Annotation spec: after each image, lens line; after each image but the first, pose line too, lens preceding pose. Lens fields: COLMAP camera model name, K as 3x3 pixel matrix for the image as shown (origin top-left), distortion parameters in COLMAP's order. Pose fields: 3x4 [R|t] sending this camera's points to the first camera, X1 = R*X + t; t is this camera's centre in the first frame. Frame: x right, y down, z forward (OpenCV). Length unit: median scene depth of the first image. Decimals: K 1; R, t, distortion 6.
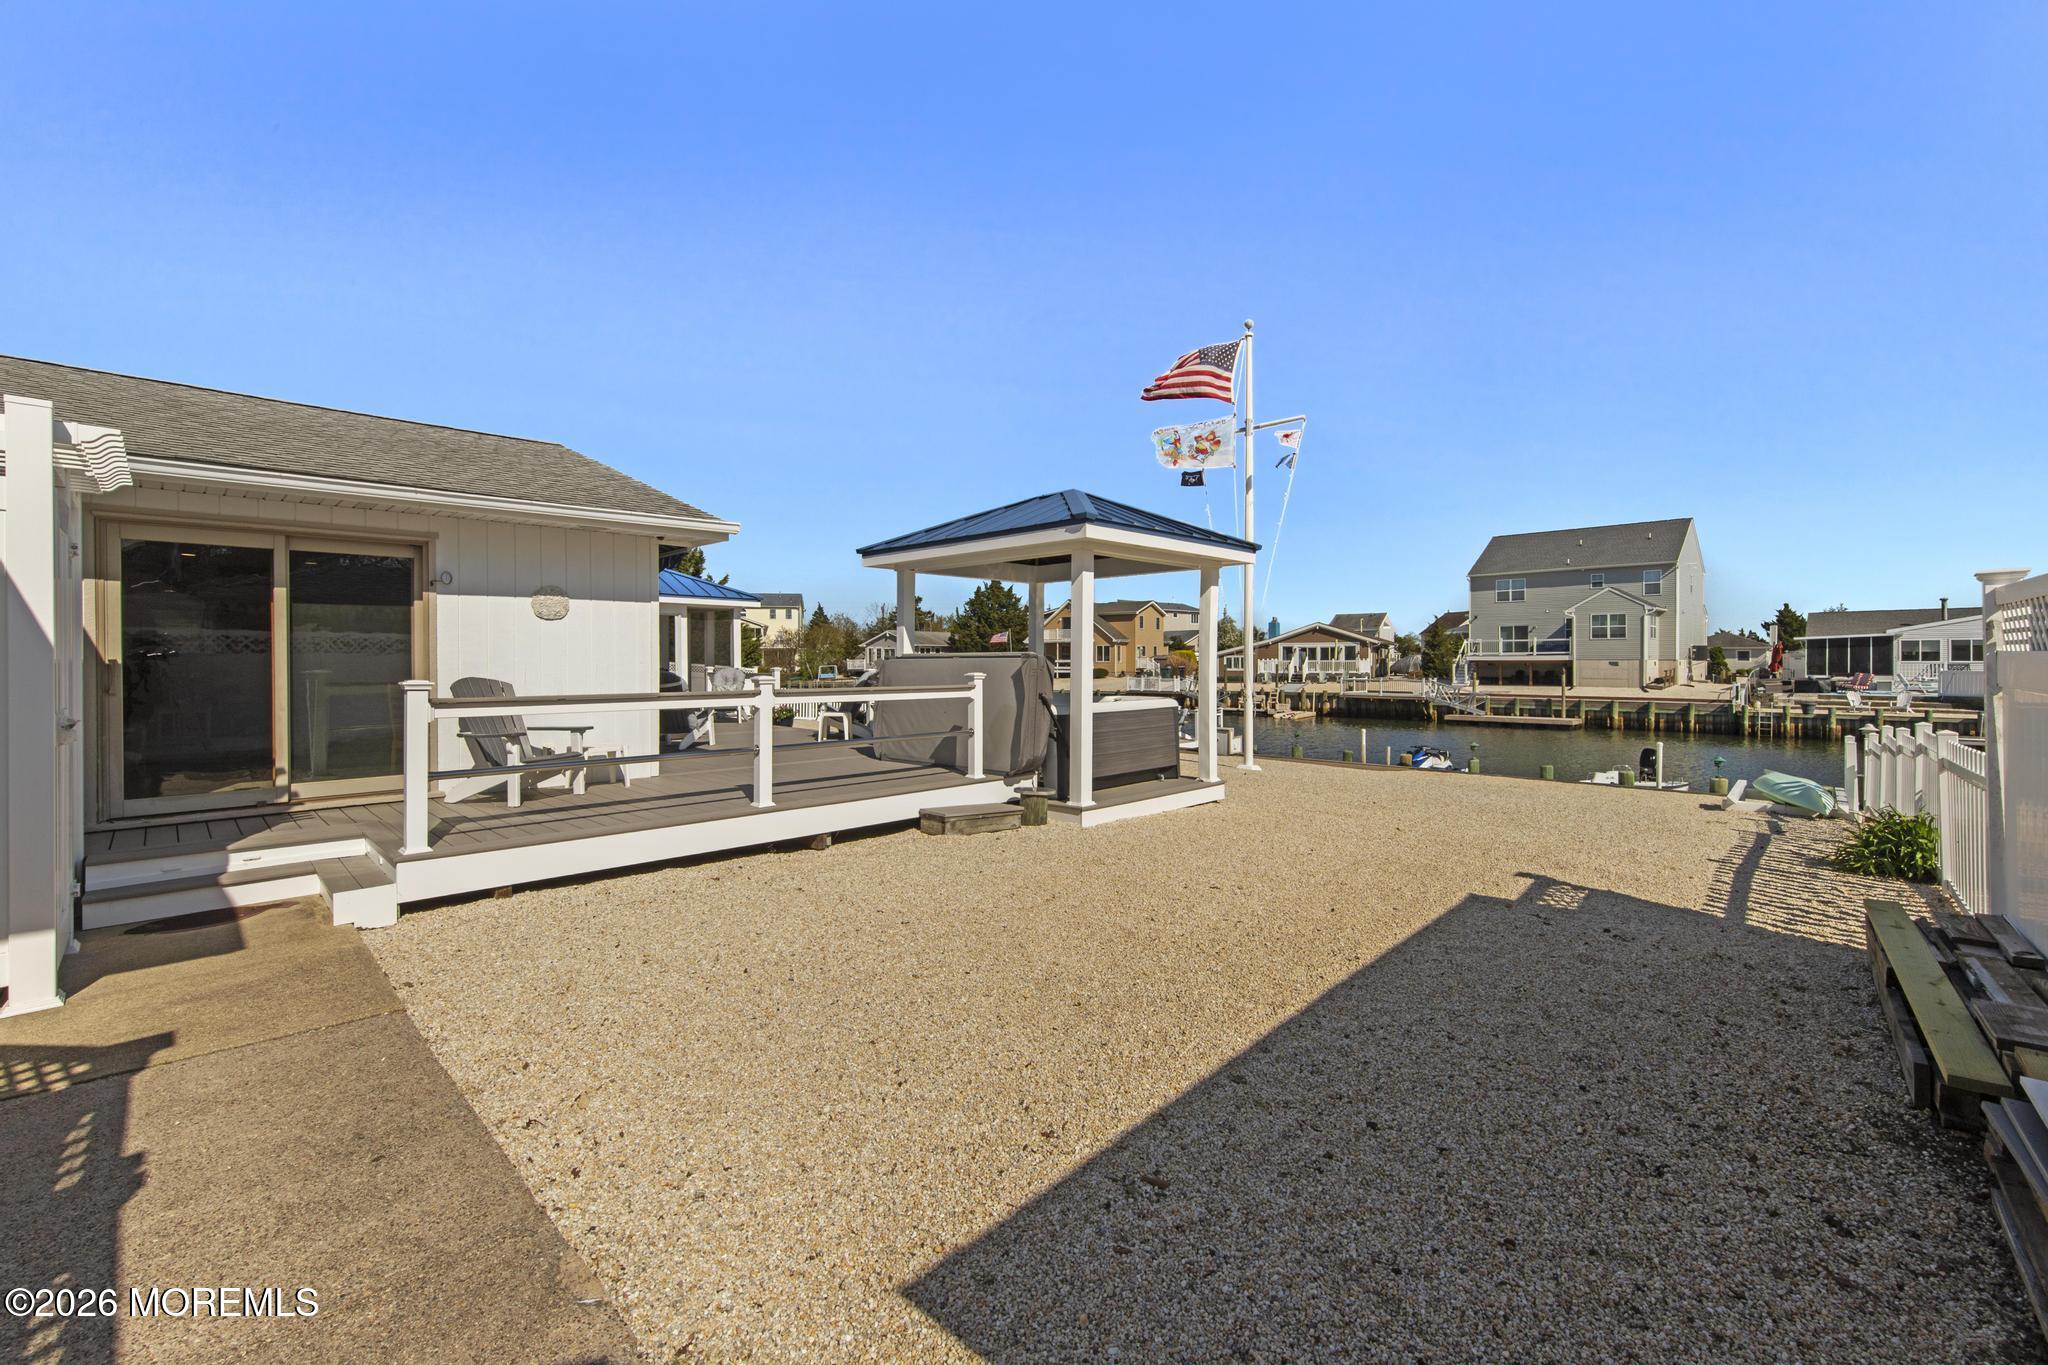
lens RADIAL K [[841.5, 0, 1036.1], [0, 841.5, 667.7], [0, 0, 1]] dist [0.000976, -0.000096]
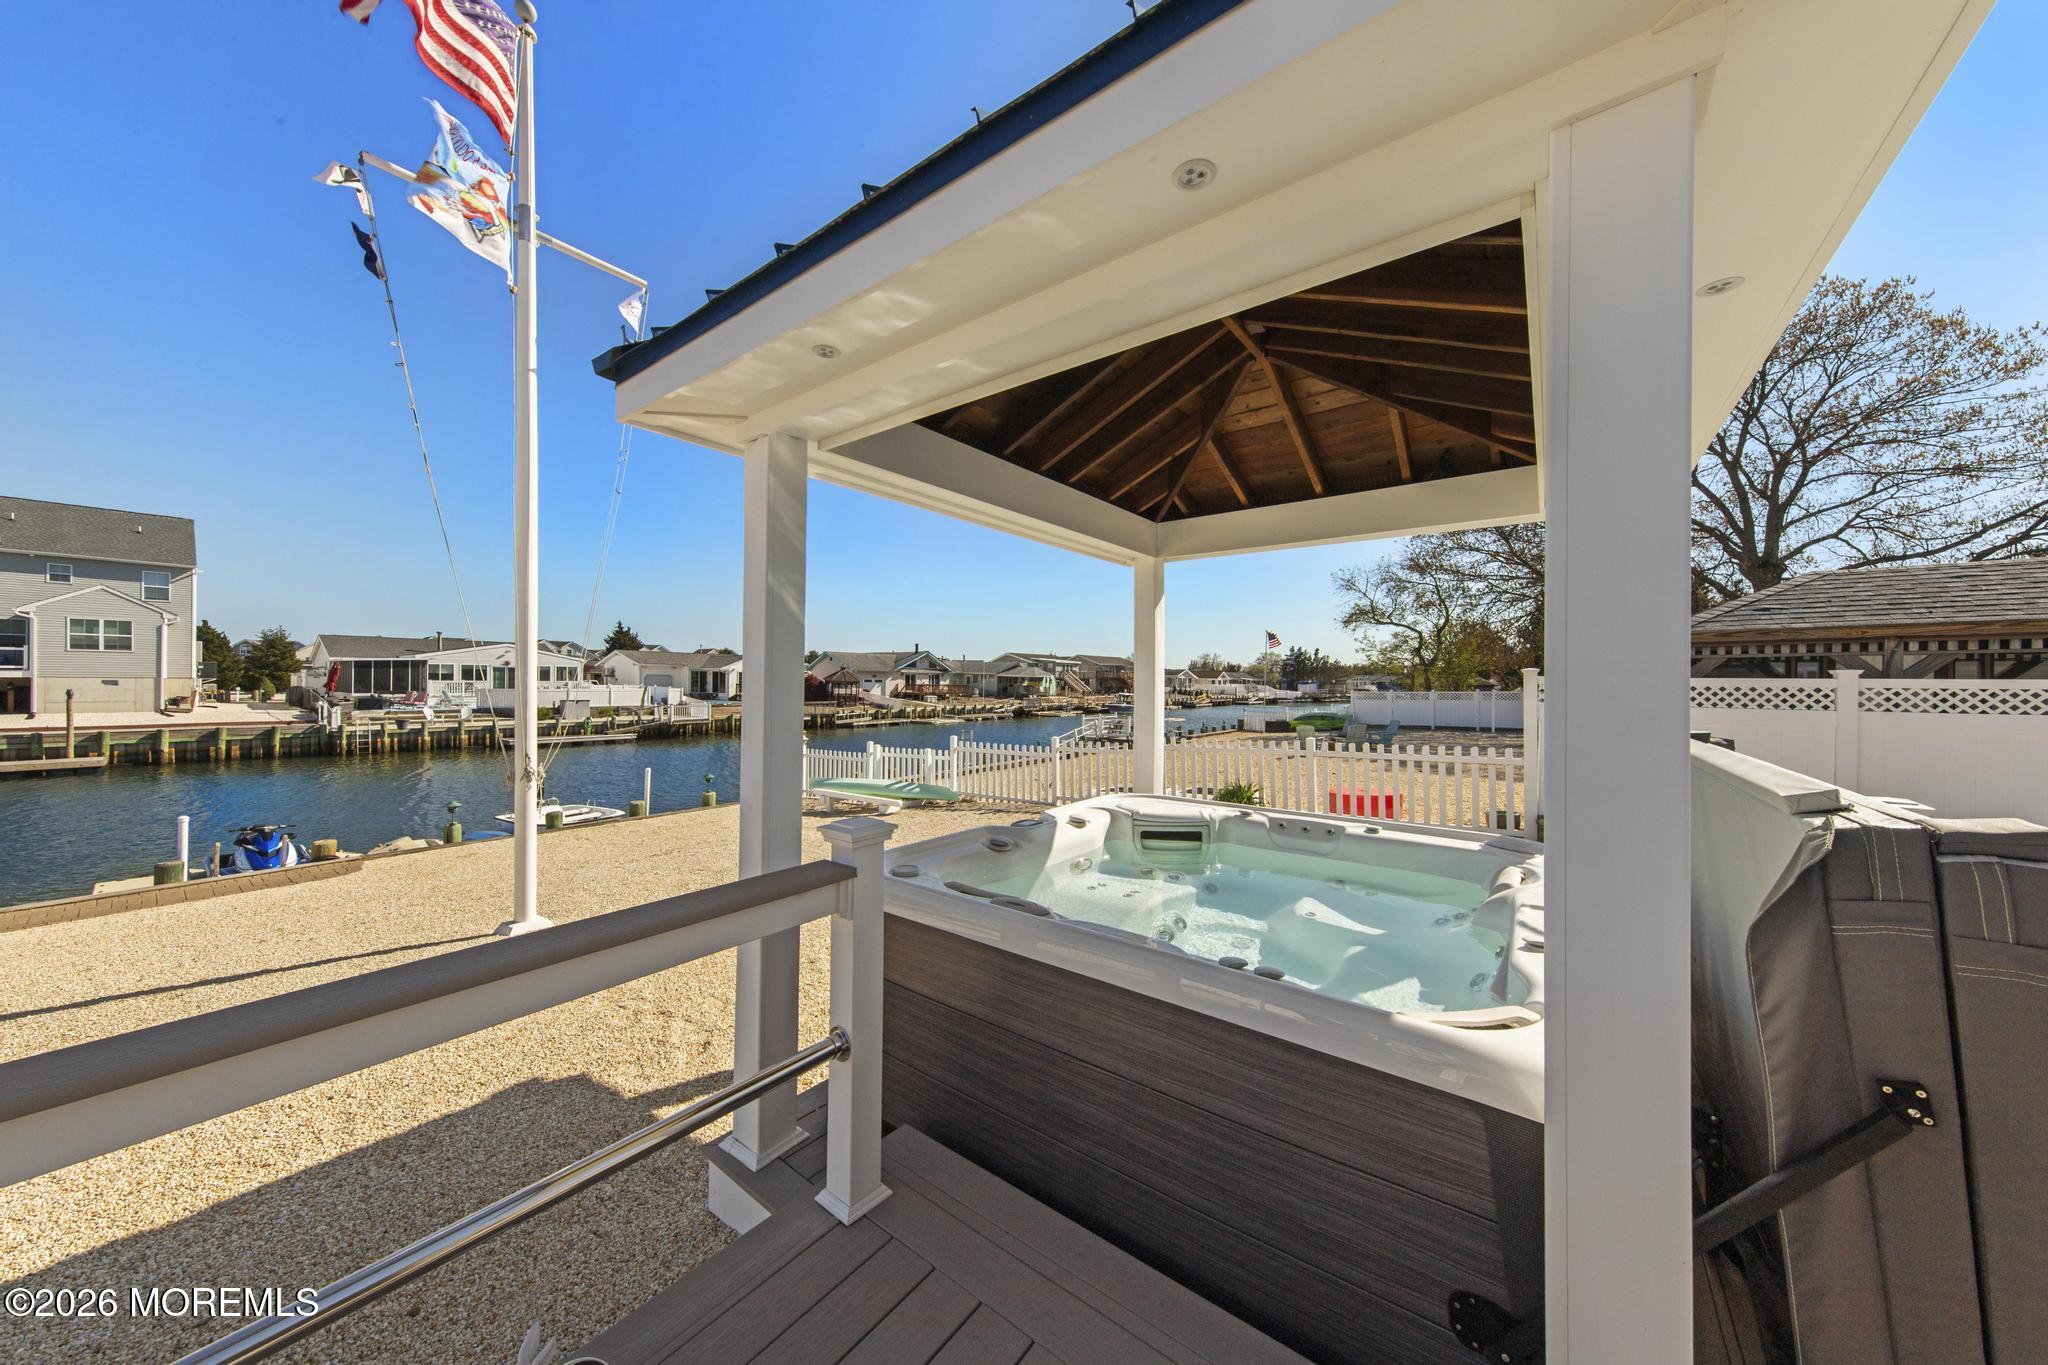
lens RADIAL K [[677.6, 0, 1024.0], [0, 677.6, 682.5], [0, 0, 1]] dist [0.001525, 0.000123]
pose [[-0.118876, -0.001397, 0.992908, -0.043758], [-0.001013, 0.999999, 0.001286, -0.005657], [-0.992909, -0.000853, -0.118877, 0.195798]]
